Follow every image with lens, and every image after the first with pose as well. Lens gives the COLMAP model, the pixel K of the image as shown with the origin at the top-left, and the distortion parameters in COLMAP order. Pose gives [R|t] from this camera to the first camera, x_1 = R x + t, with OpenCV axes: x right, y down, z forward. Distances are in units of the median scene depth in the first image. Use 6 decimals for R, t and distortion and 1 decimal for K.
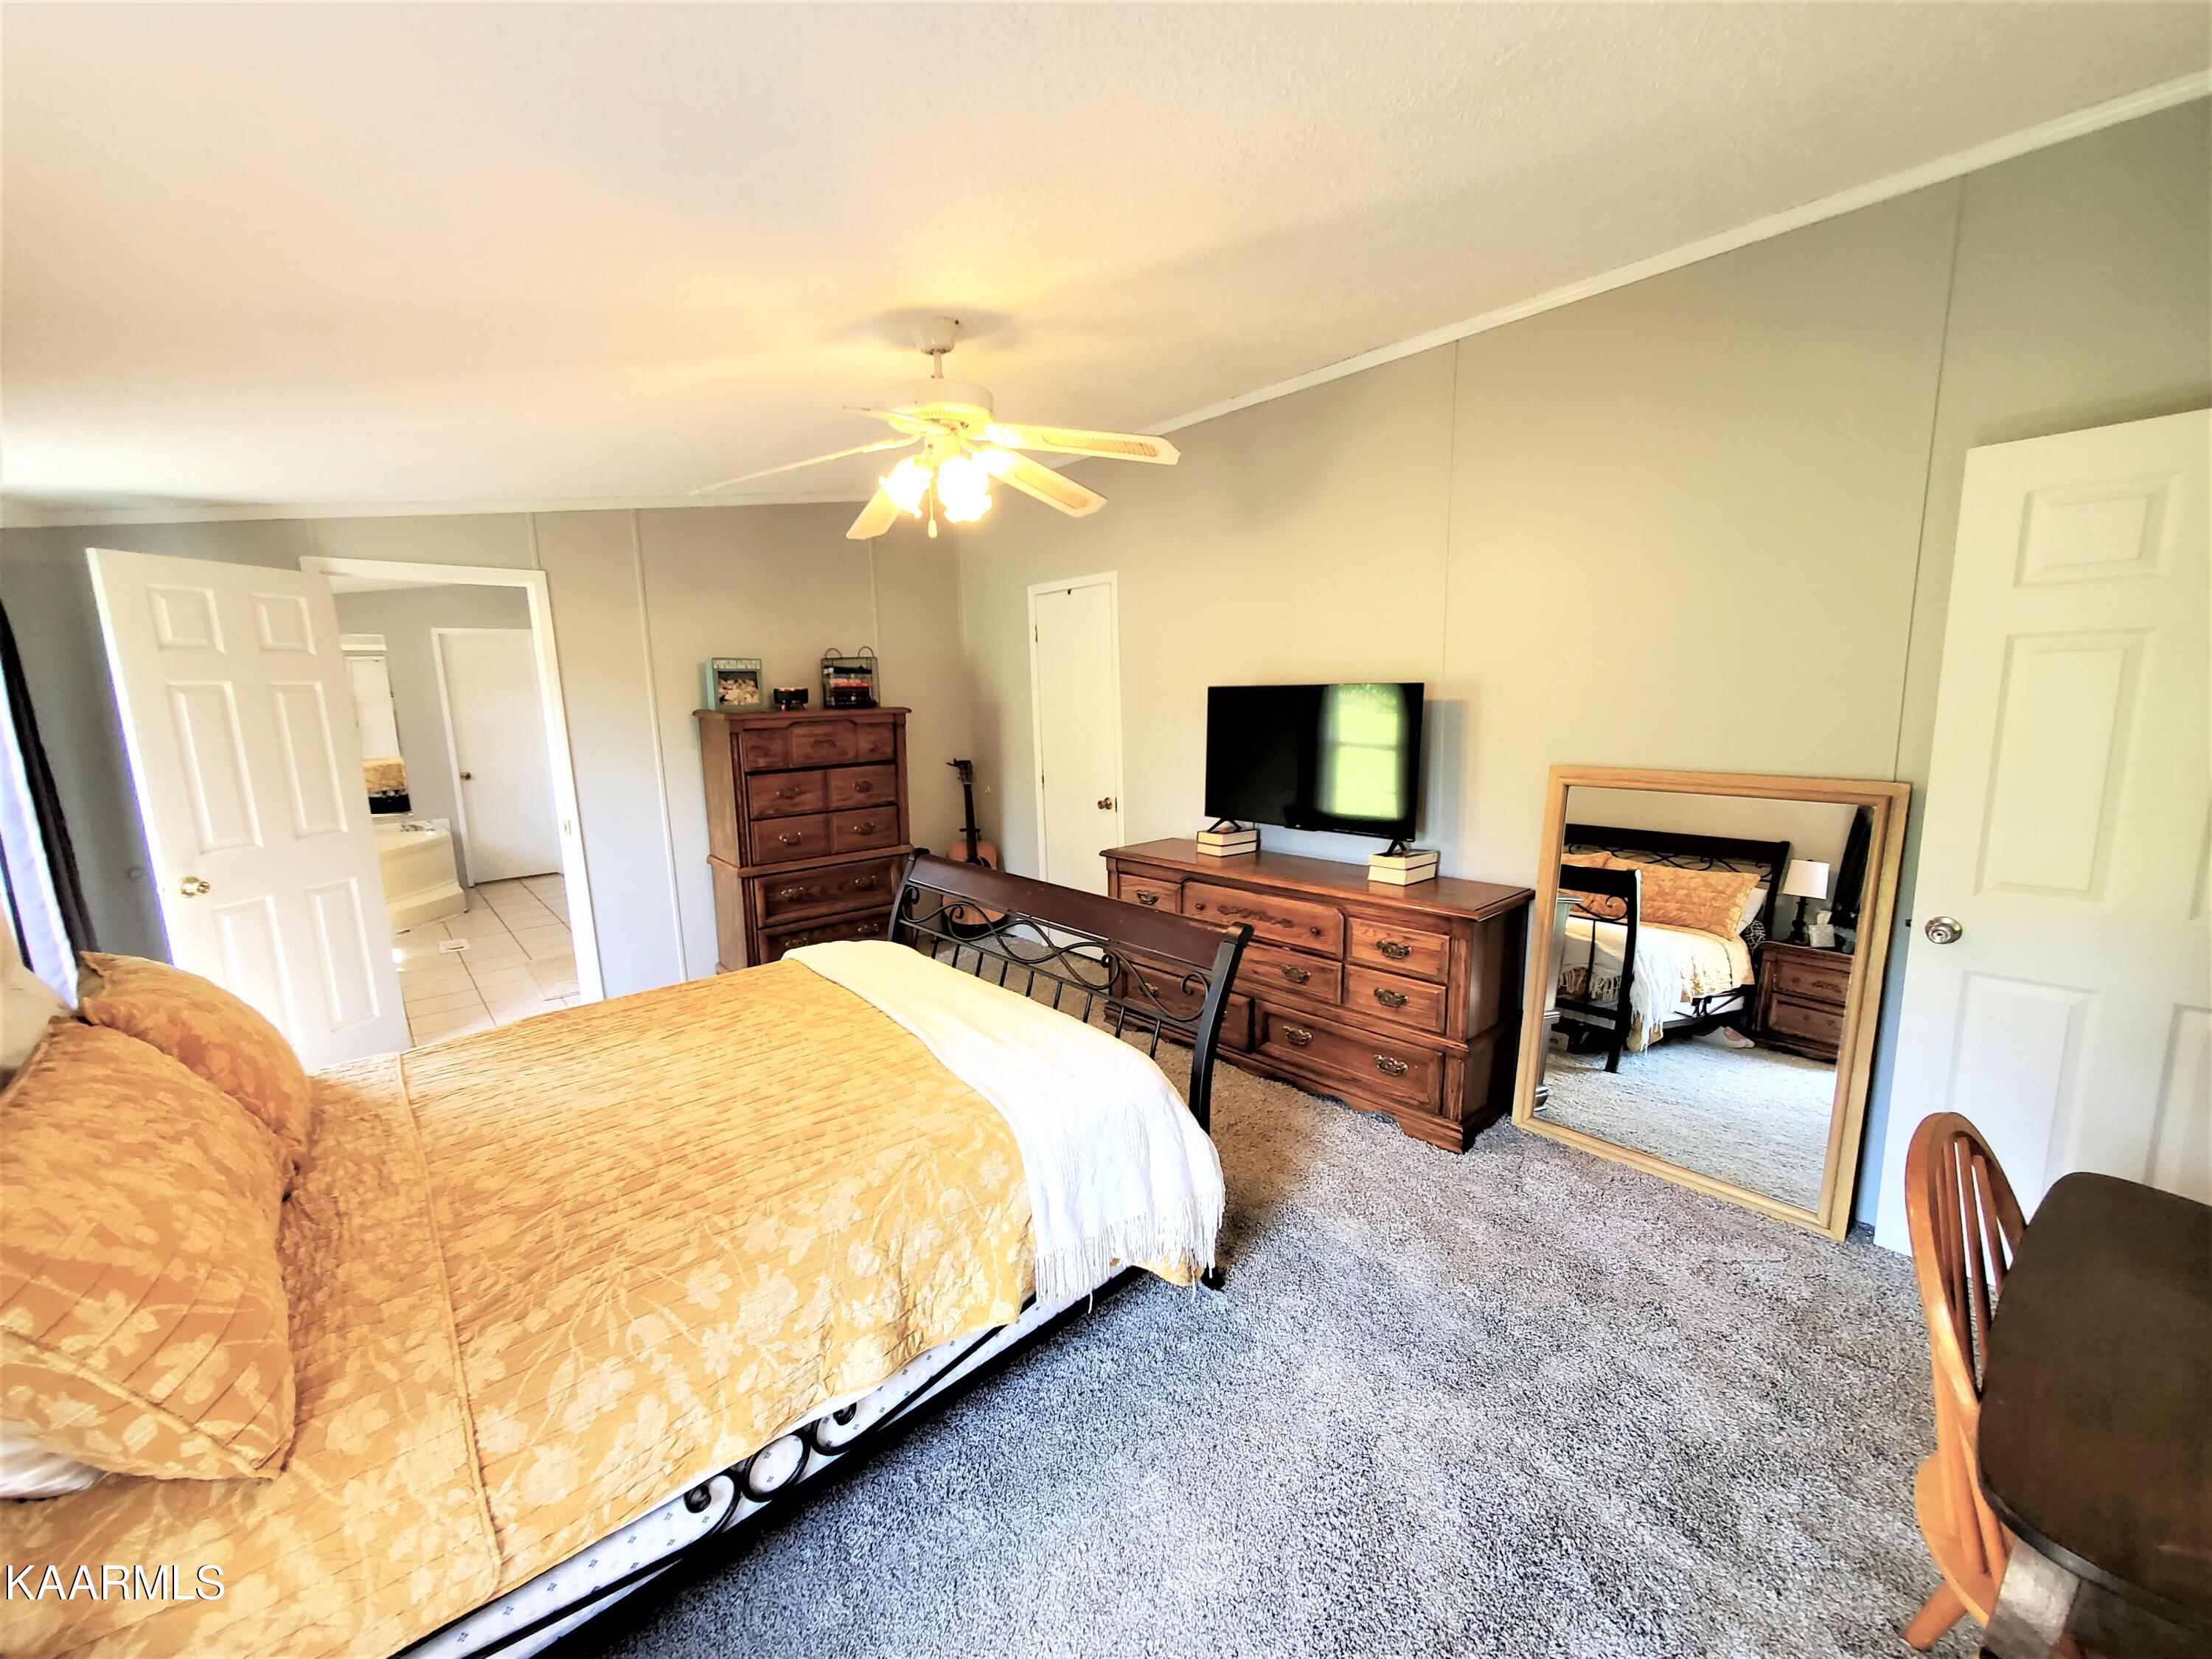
lens RADIAL K [[878.5, 0, 1092.0], [0, 878.5, 833.0], [0, 0, 1]] dist [-0.002675, -0.000596]
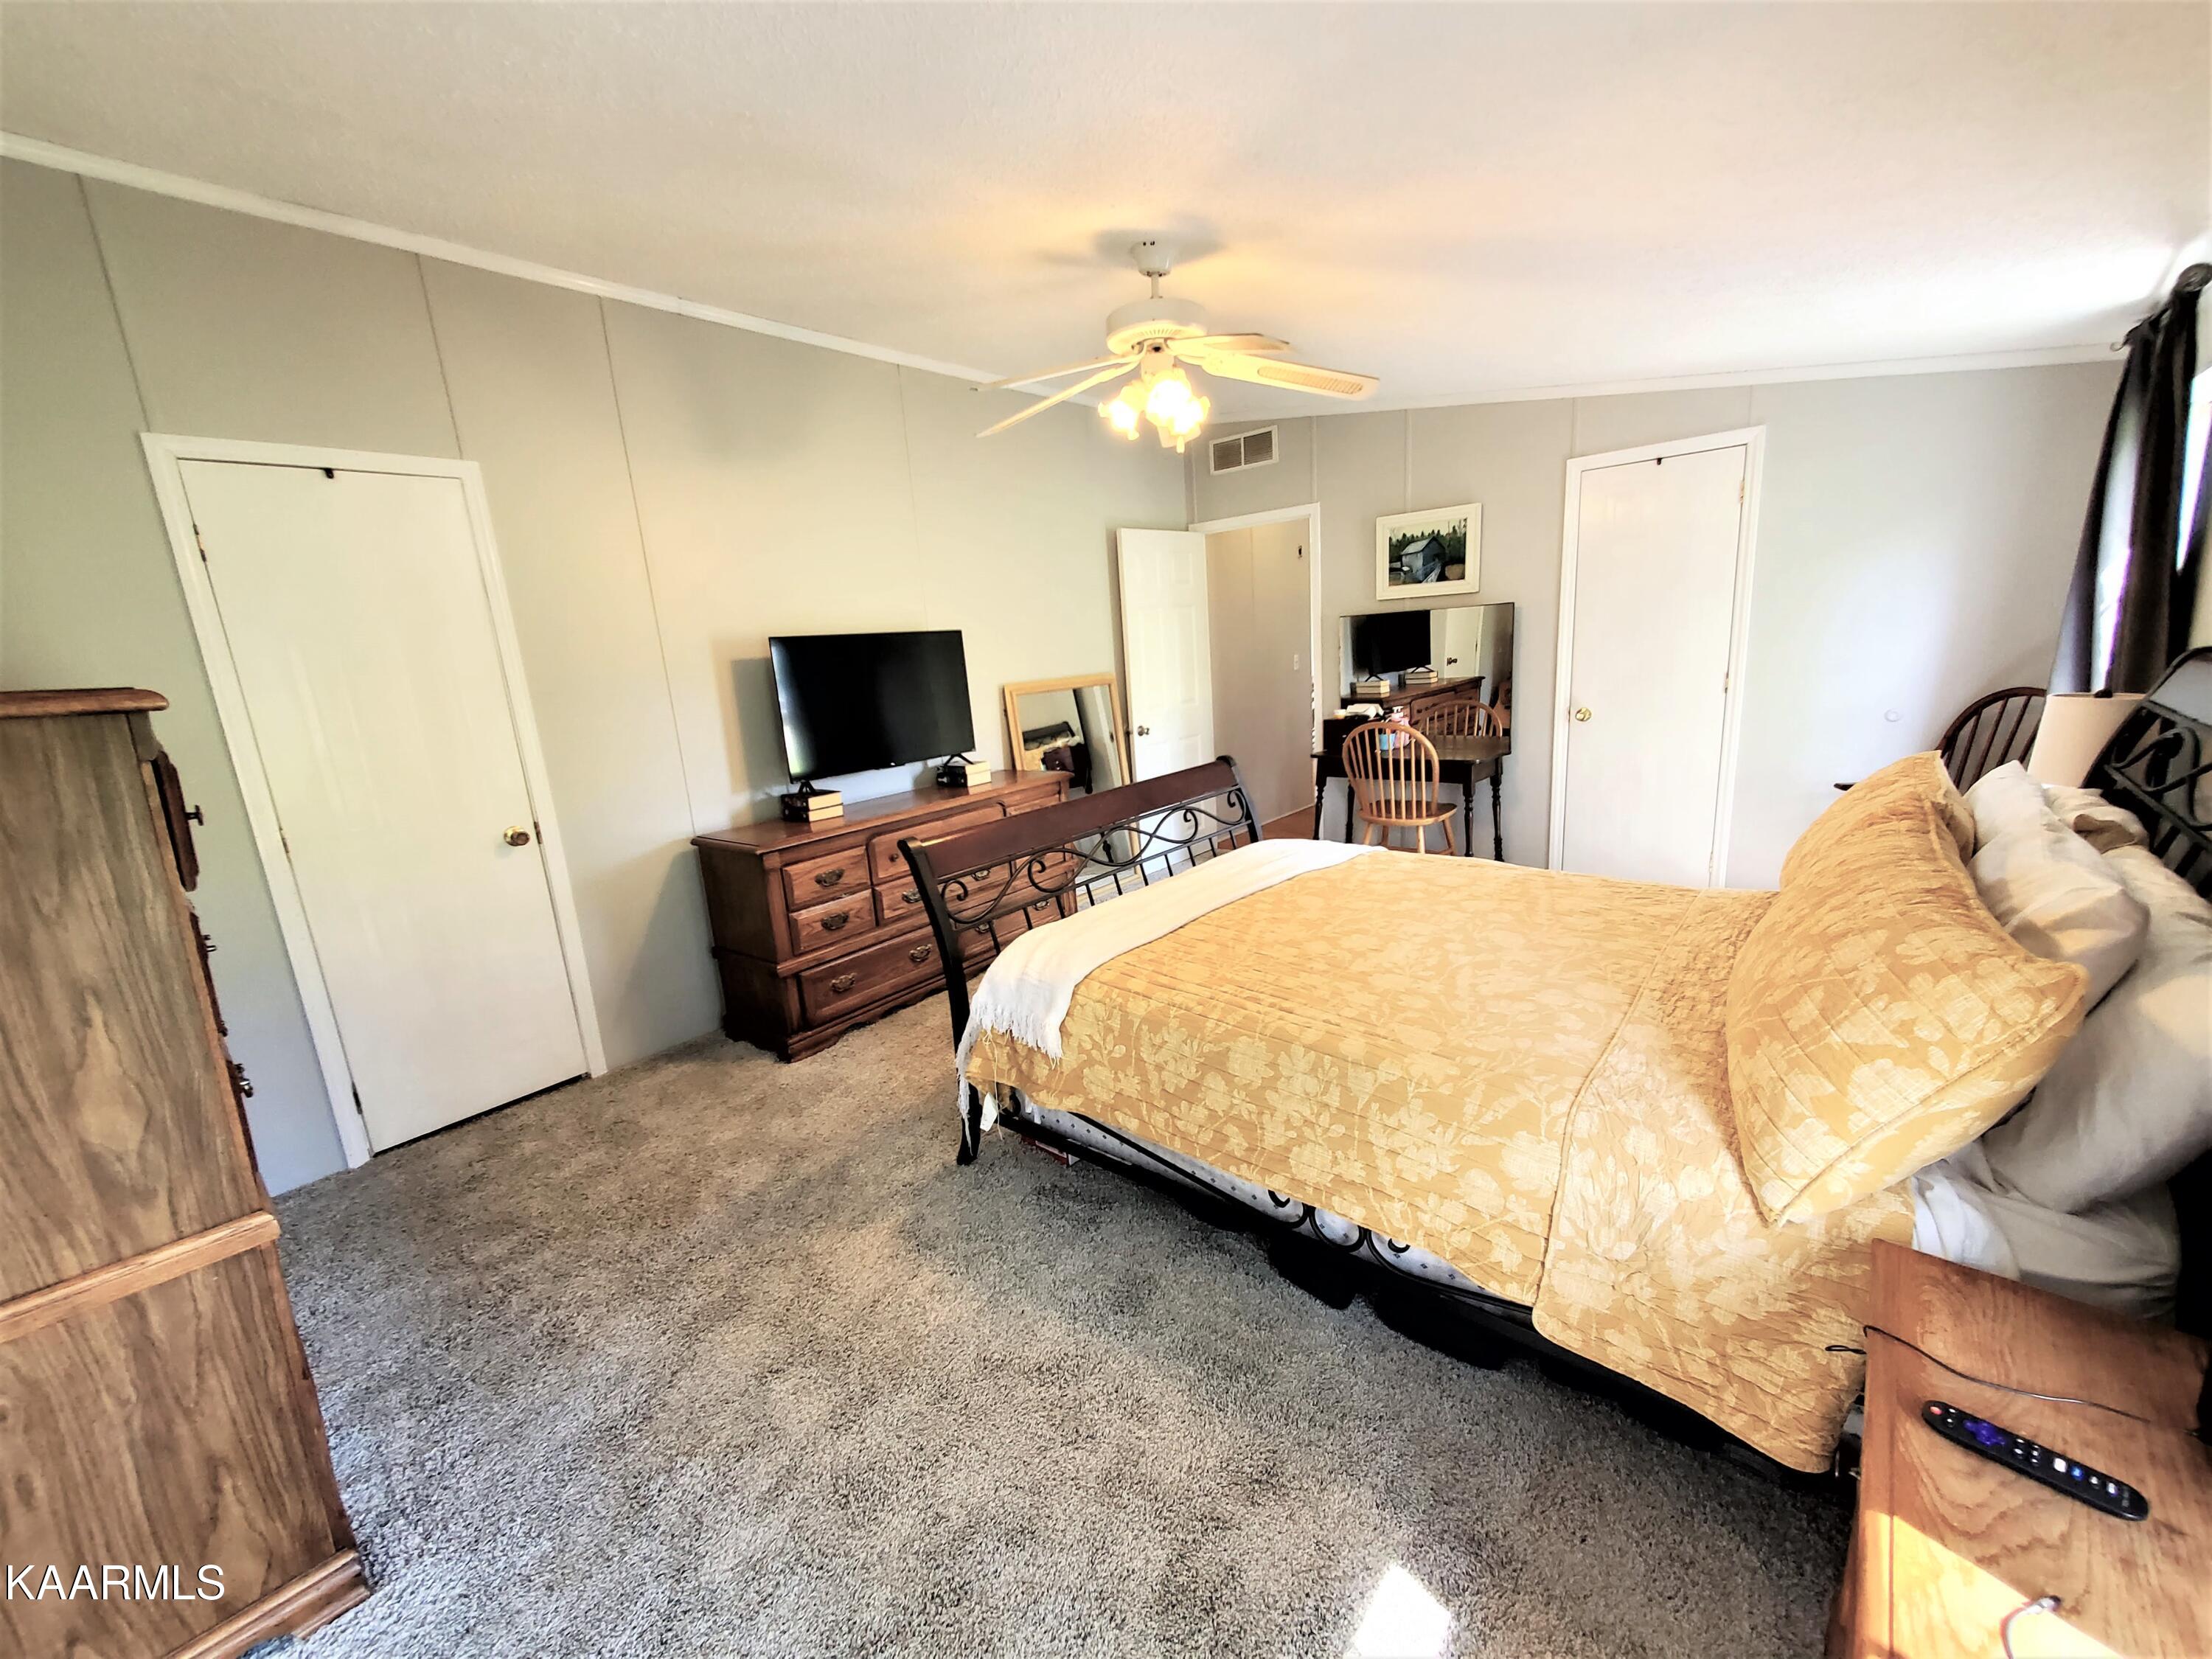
lens RADIAL K [[877.9, 0, 1091.9], [0, 877.9, 834.1], [0, 0, 1]] dist [-0.001059, -0.003049]
pose [[-0.139218, -0.176272, 0.974447, -0.821263], [0.231246, 0.951036, 0.205075, -0.086245], [-0.962883, 0.253887, -0.091640, 0.836565]]
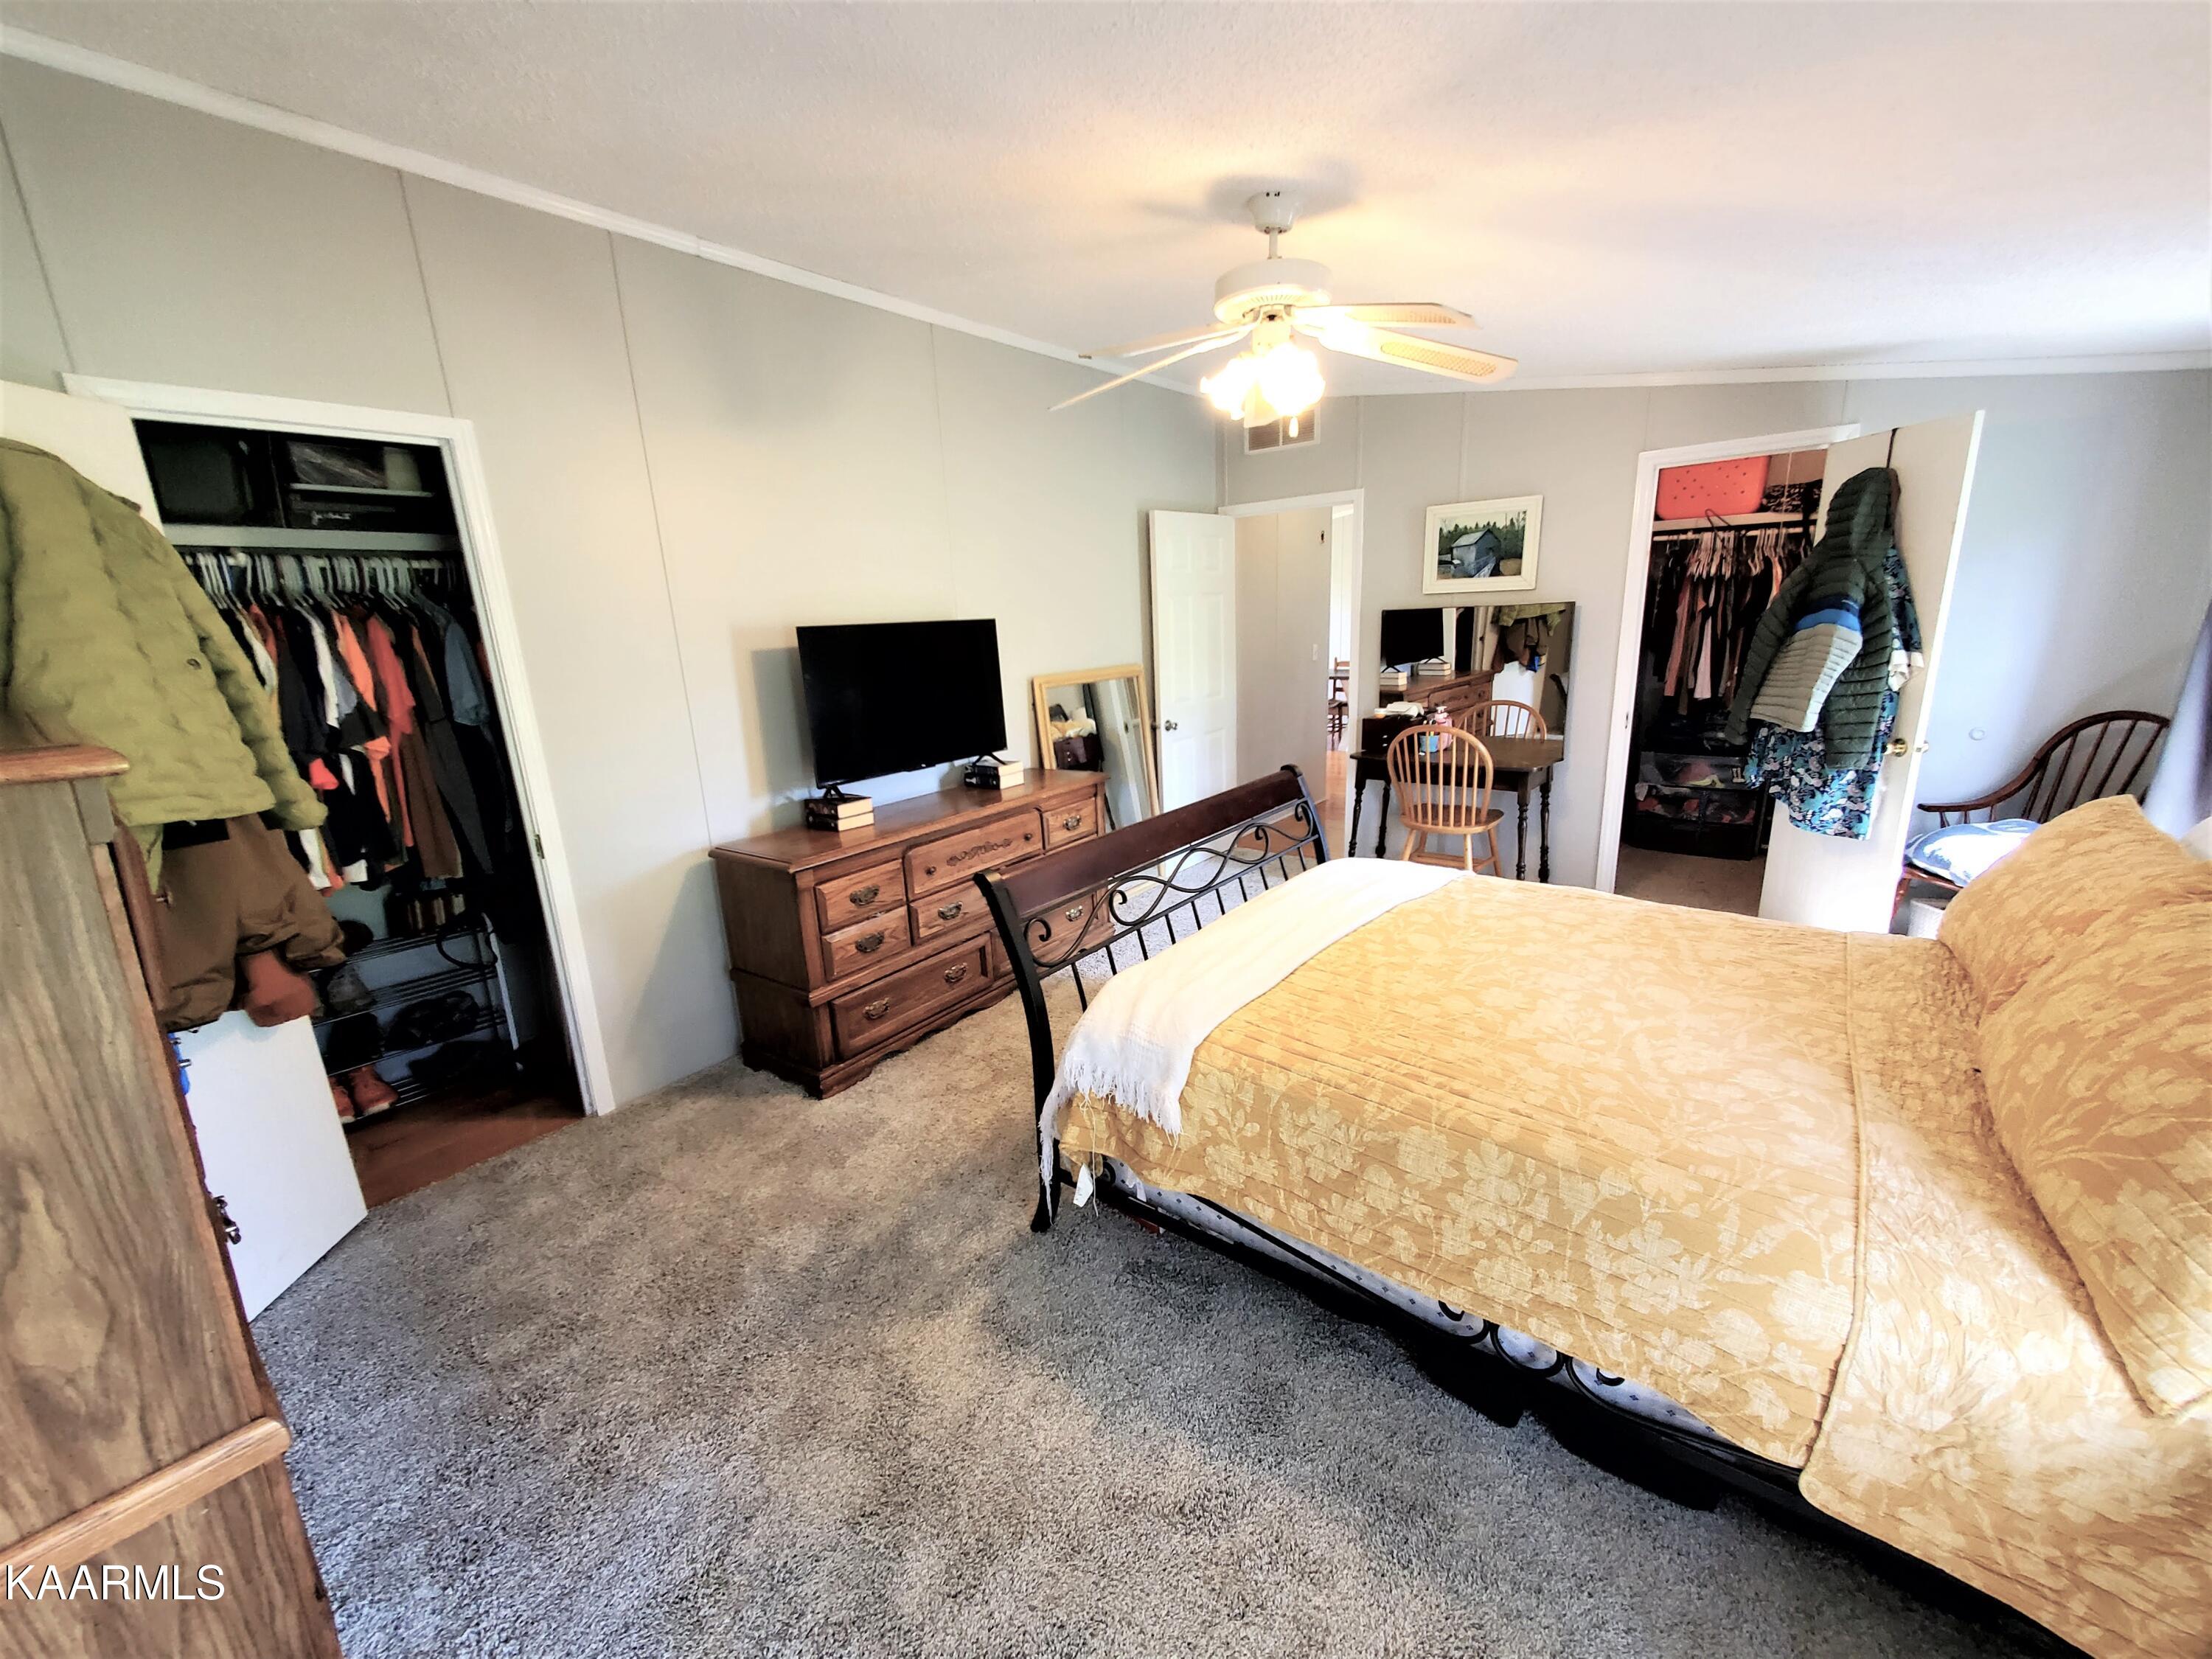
lens RADIAL K [[878.5, 0, 1092.0], [0, 878.5, 833.0], [0, 0, 1]] dist [-0.002675, -0.000596]
pose [[-0.177387, -0.205849, 0.962372, -0.728422], [0.209443, 0.947583, 0.241290, -0.128486], [-0.961596, 0.244364, -0.124975, 0.907504]]
